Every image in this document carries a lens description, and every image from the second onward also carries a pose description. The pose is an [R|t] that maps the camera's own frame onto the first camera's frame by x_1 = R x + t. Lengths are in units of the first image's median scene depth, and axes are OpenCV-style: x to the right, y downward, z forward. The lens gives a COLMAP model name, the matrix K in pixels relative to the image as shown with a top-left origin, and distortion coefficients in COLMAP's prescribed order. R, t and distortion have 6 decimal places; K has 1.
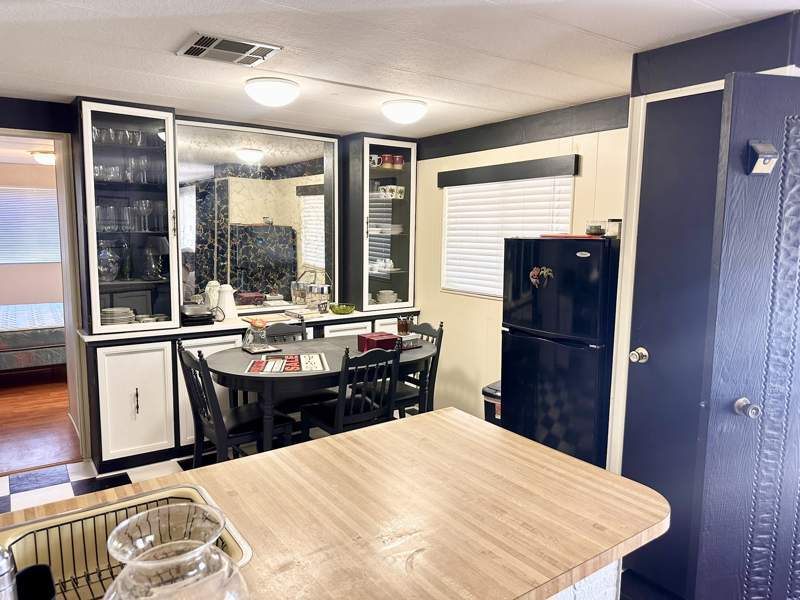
lens RADIAL K [[562.4, 0, 402.8], [0, 562.4, 295.3], [0, 0, 1]] dist [0.026573, -0.040701]
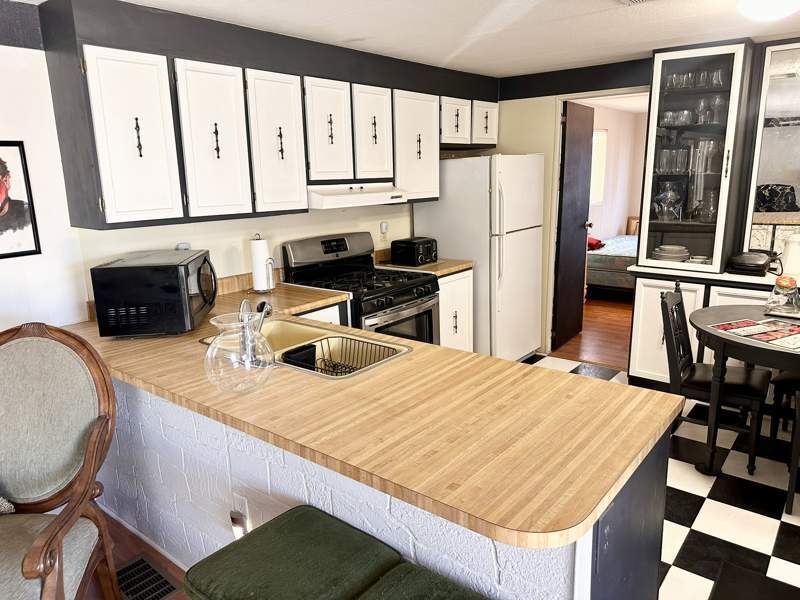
lens RADIAL K [[562.4, 0, 401.3], [0, 562.4, 301.5], [0, 0, 1]] dist [0.026573, -0.040701]
pose [[0.266871, 0.202540, -0.942209, 0.438886], [-0.089477, 0.978651, 0.185030, -0.029968], [0.959569, 0.034926, 0.279297, 0.231034]]
